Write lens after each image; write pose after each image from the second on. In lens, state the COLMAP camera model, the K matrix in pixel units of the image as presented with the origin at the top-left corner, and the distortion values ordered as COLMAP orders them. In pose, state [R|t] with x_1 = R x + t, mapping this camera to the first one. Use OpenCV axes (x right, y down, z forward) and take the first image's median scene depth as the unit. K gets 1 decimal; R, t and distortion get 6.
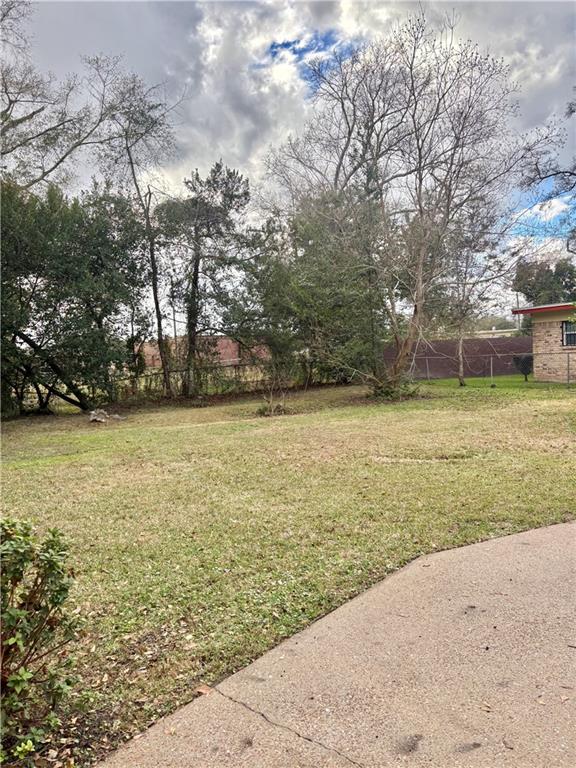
lens RADIAL K [[584.7, 0, 287.7], [0, 584.7, 382.9], [0, 0, 1]] dist [0.053512, -0.058917]
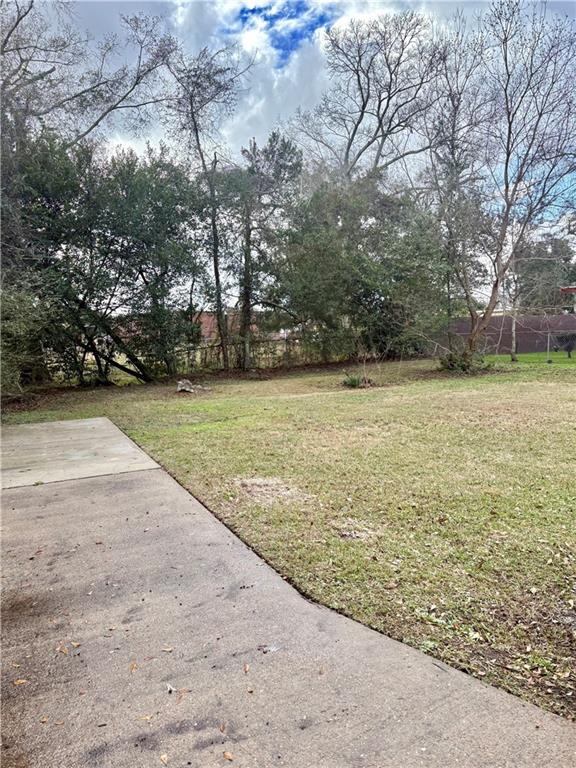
lens RADIAL K [[584.7, 0, 290.3], [0, 584.7, 390.1], [0, 0, 1]] dist [0.053512, -0.058917]
pose [[0.998181, 0.008557, 0.059679, -0.140825], [-0.011532, 0.998698, 0.049688, 0.007606], [-0.059176, -0.050286, 0.996980, -0.006008]]
